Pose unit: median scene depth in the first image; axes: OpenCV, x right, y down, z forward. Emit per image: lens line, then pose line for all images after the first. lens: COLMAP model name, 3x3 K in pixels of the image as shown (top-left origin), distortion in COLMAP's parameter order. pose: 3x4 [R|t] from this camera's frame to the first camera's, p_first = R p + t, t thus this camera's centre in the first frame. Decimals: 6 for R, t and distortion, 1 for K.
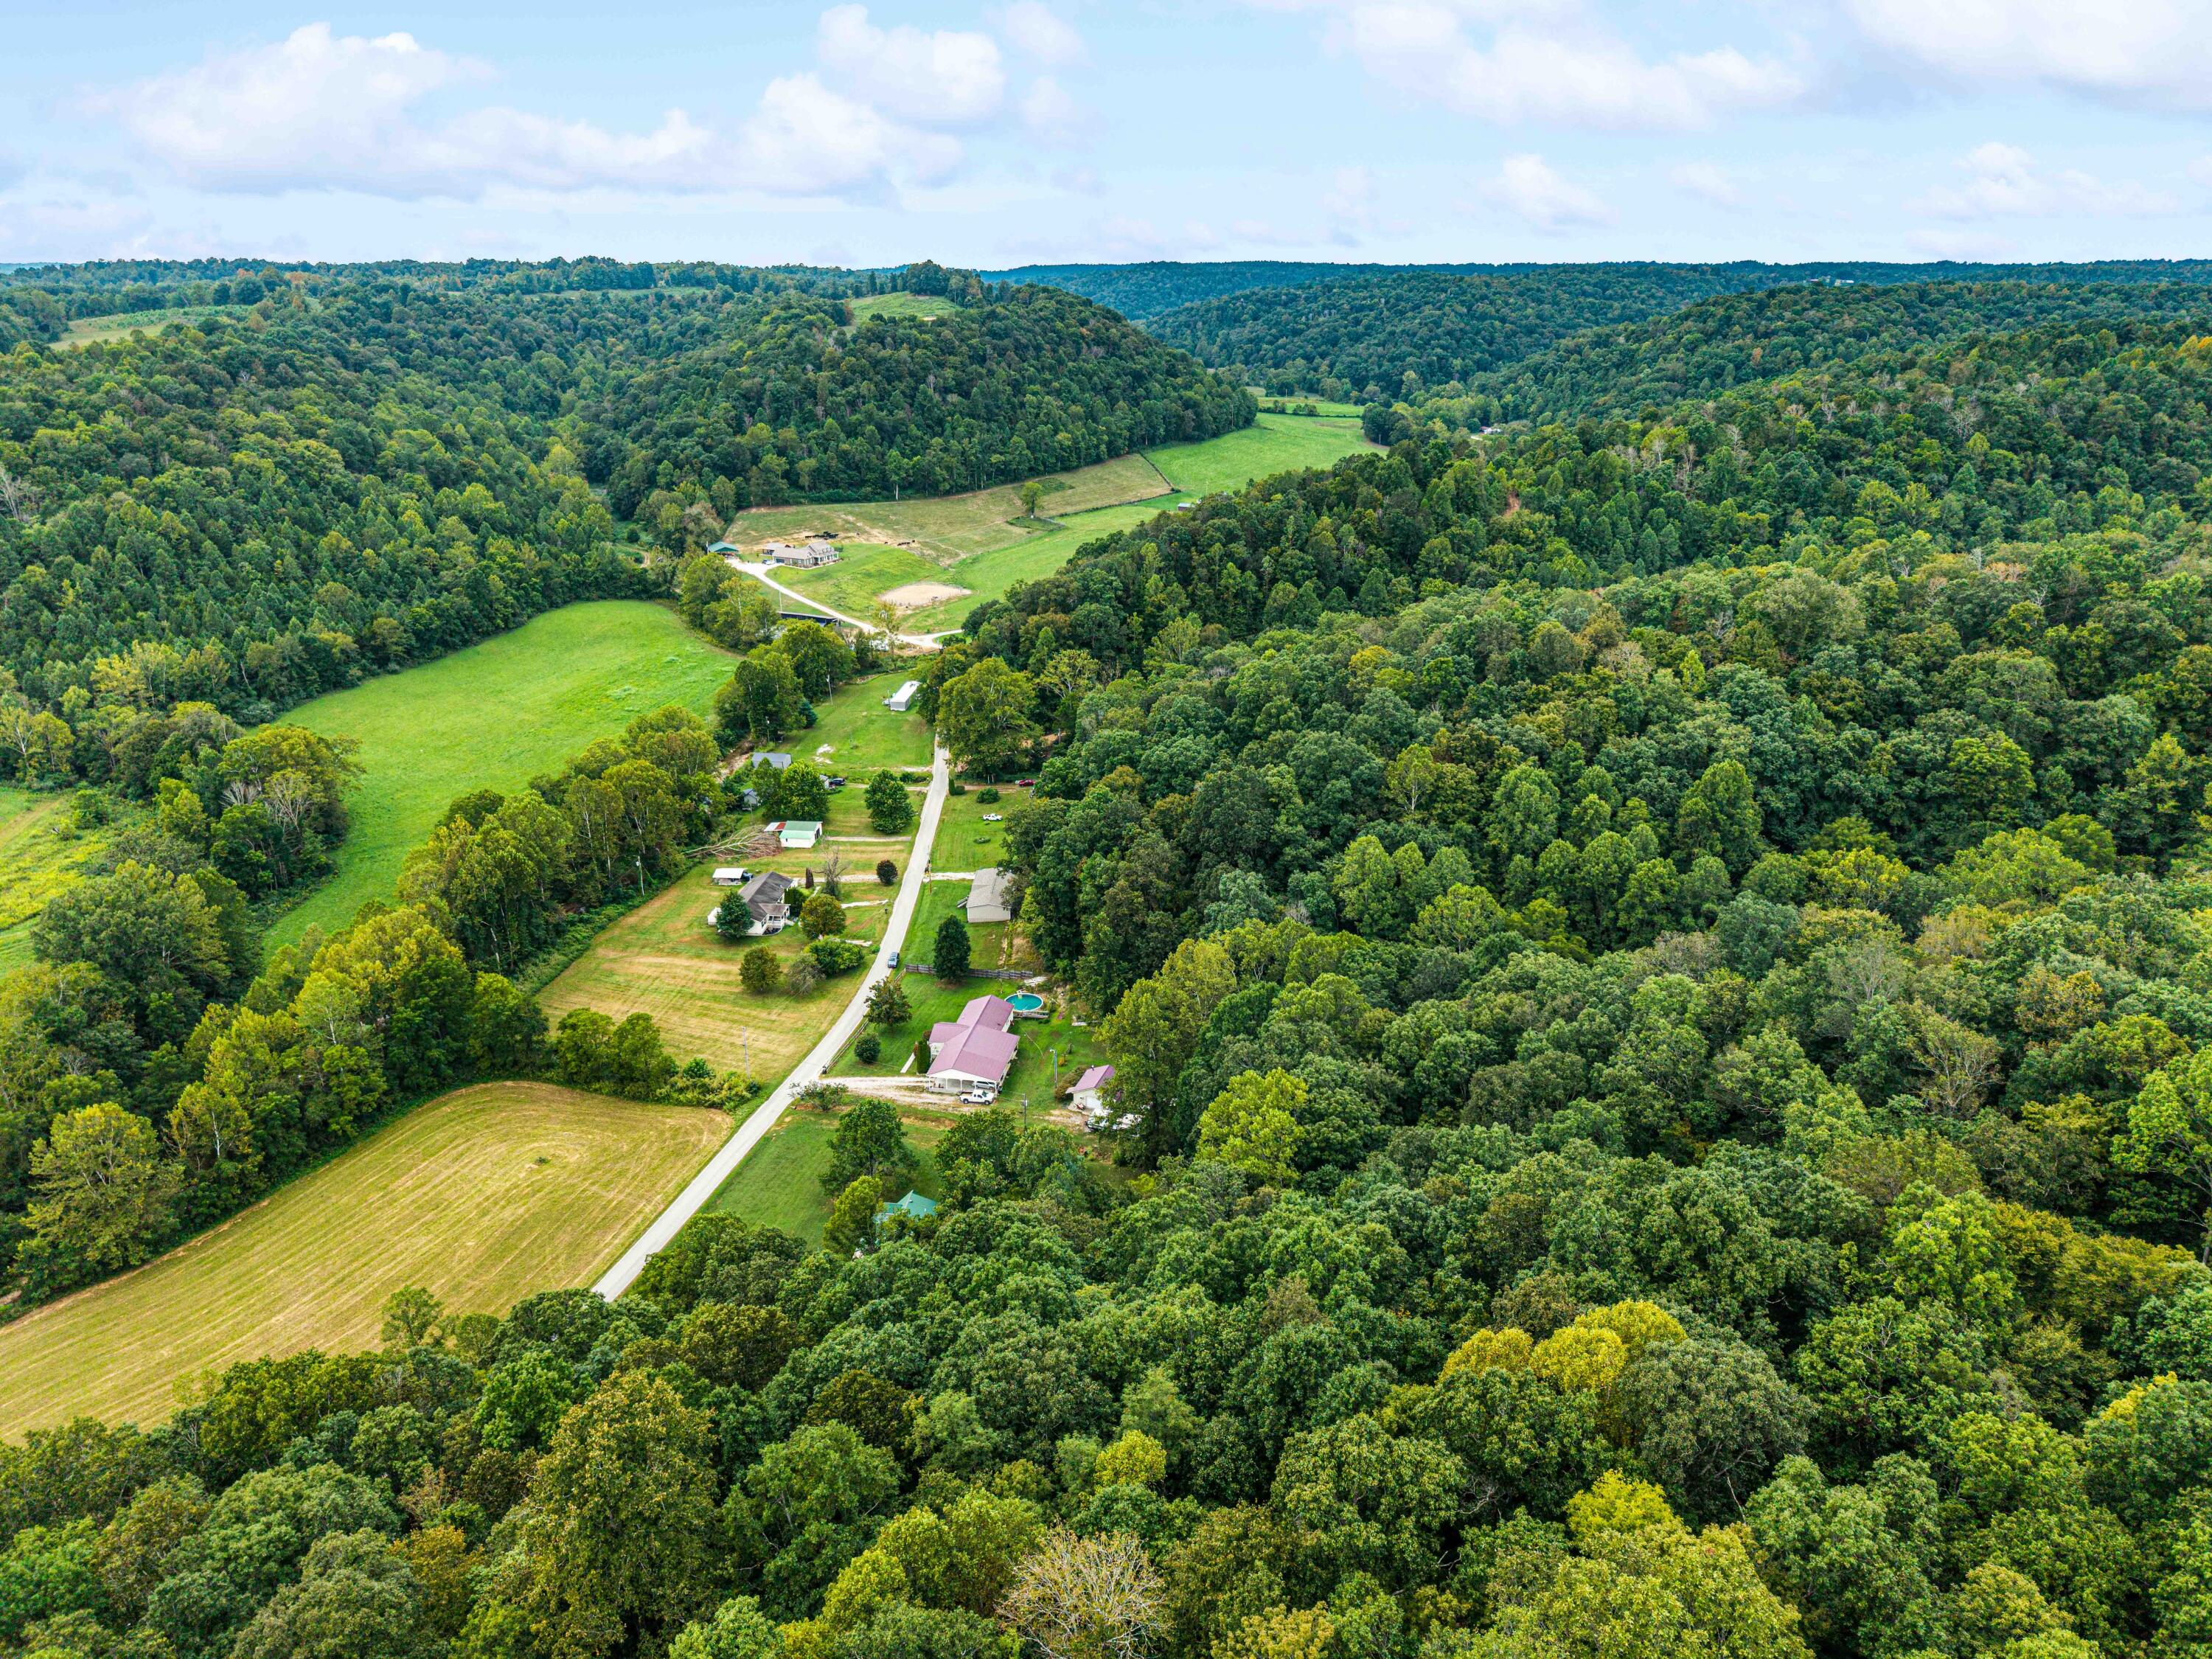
lens RADIAL K [[1457.3, 0, 1105.9], [0, 1457.3, 877.9], [0, 0, 1]] dist [0.060081, -0.073236]
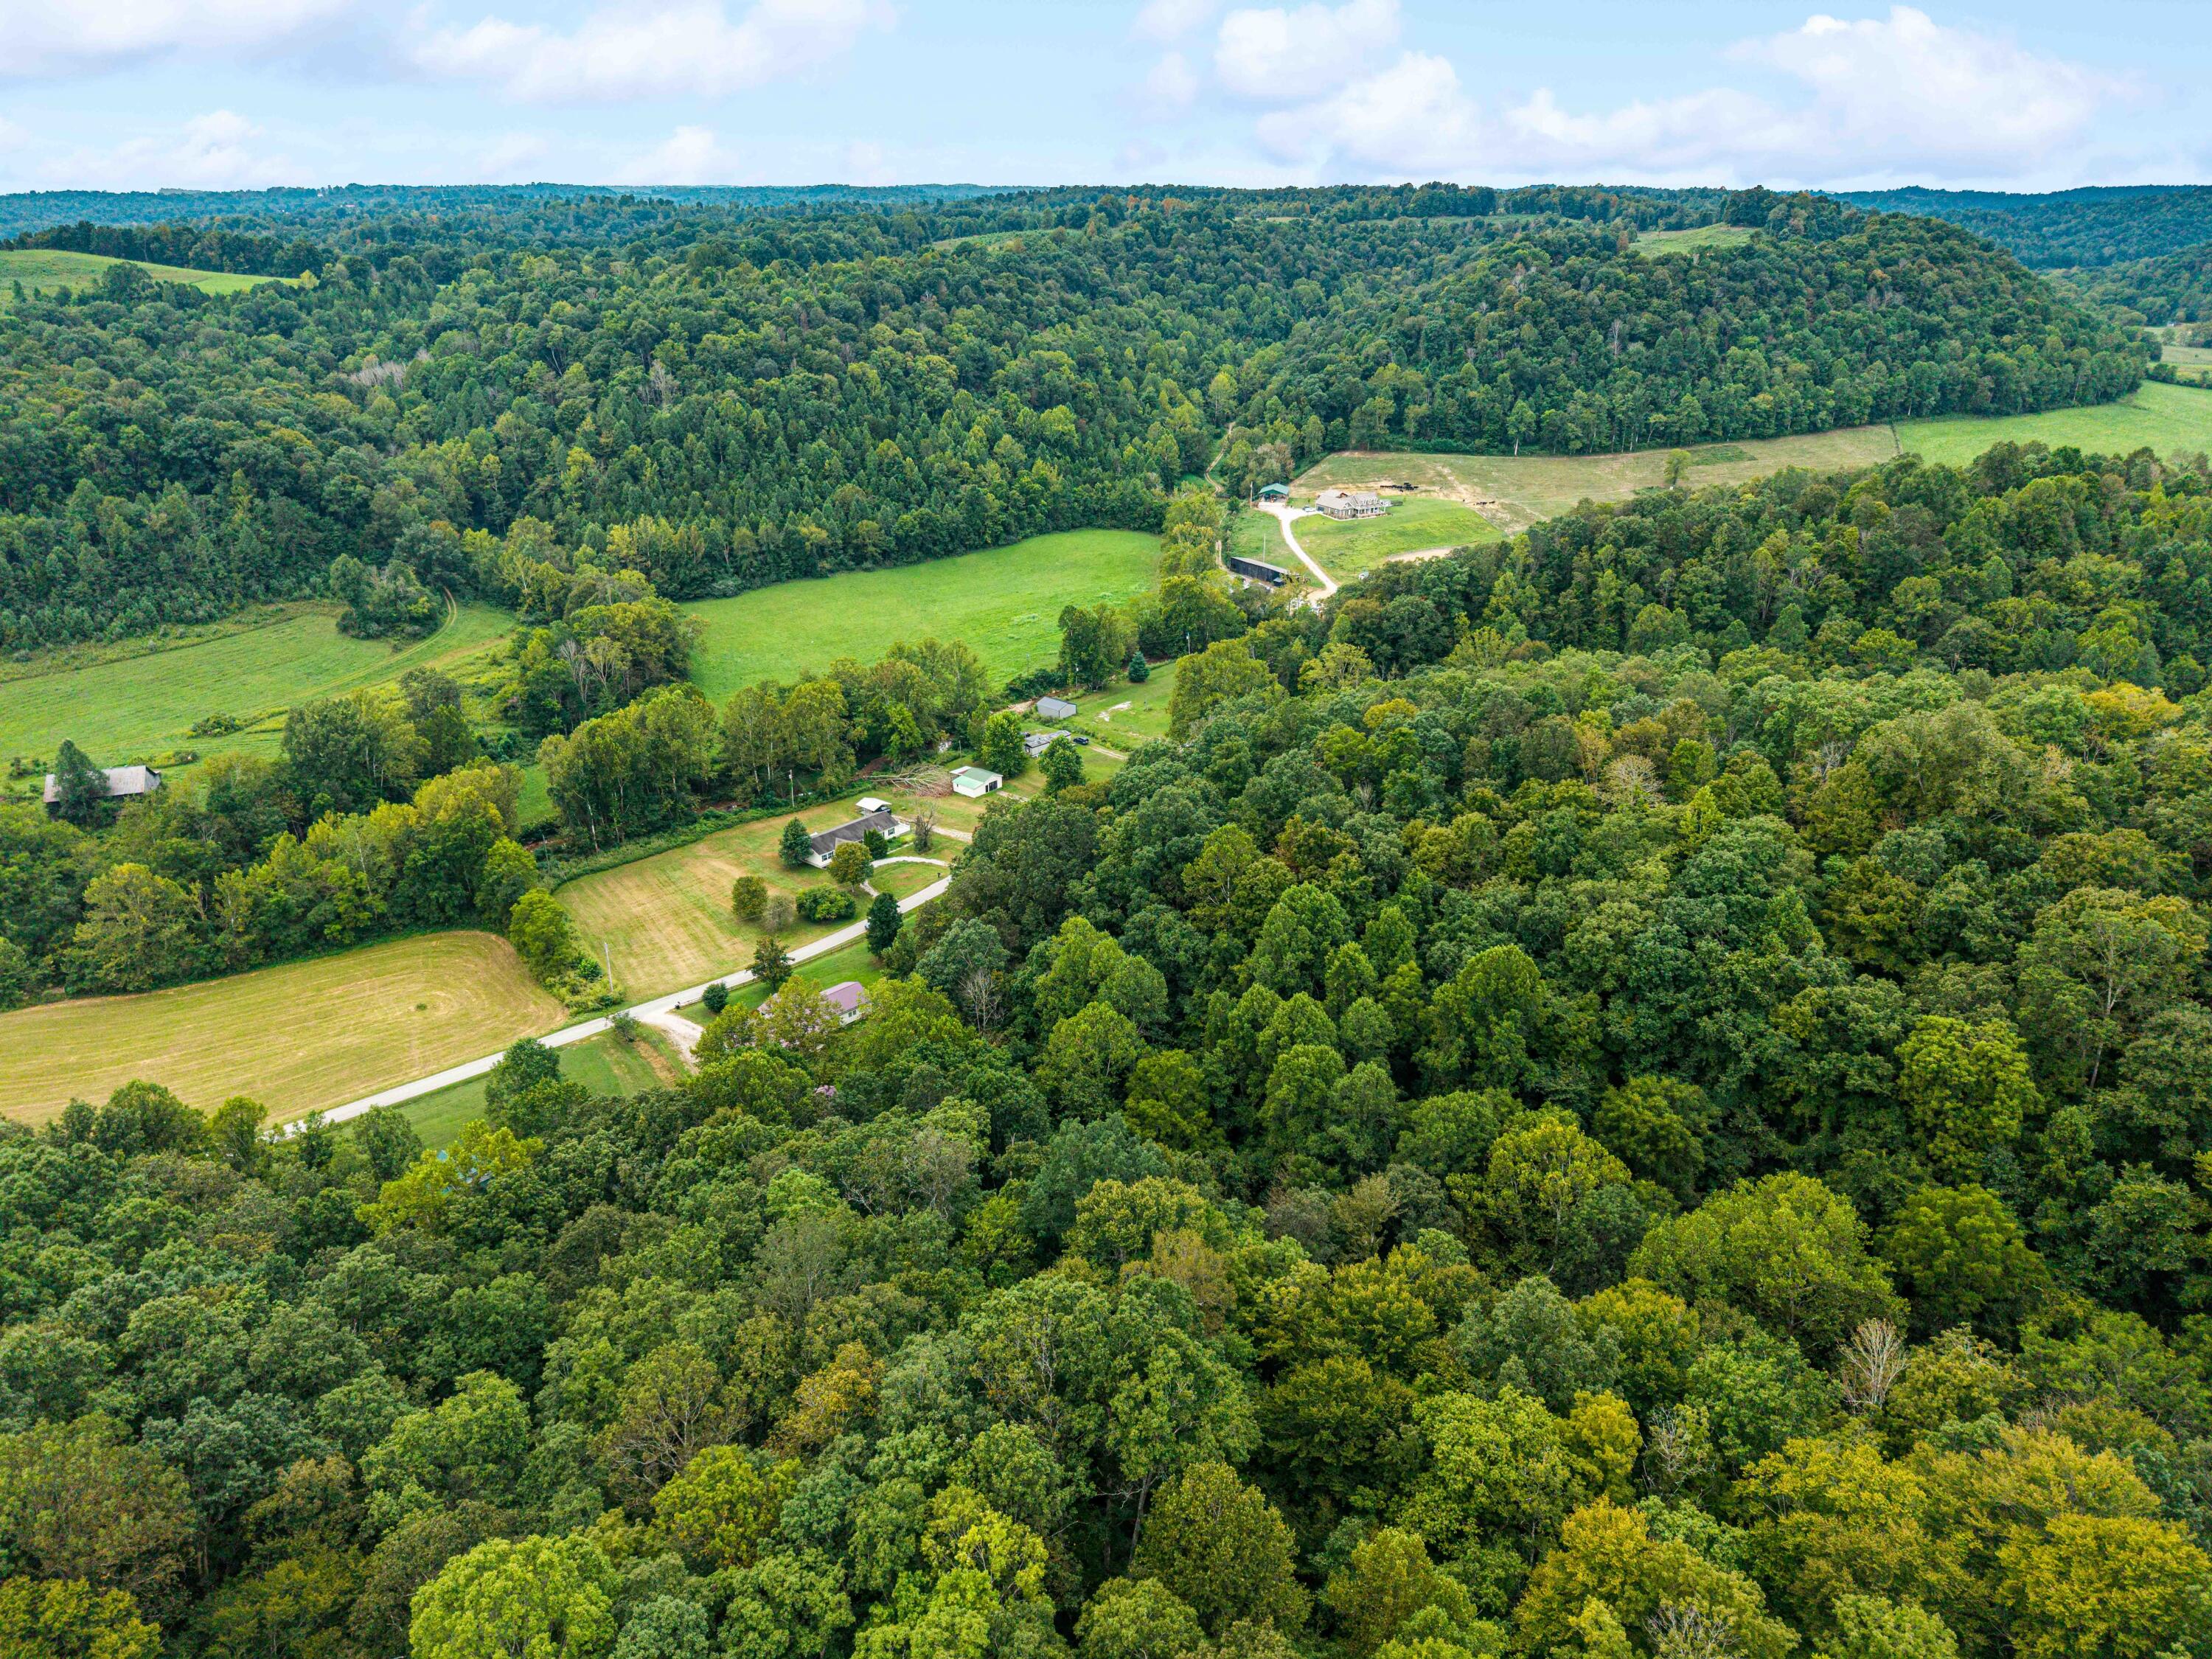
lens RADIAL K [[1457.3, 0, 1105.9], [0, 1457.3, 877.9], [0, 0, 1]] dist [0.060081, -0.073236]
pose [[0.824501, 0.243289, -0.510891, 0.244959], [-0.220724, 0.969612, 0.105519, -0.057314], [0.521037, 0.025766, 0.853145, 0.120043]]
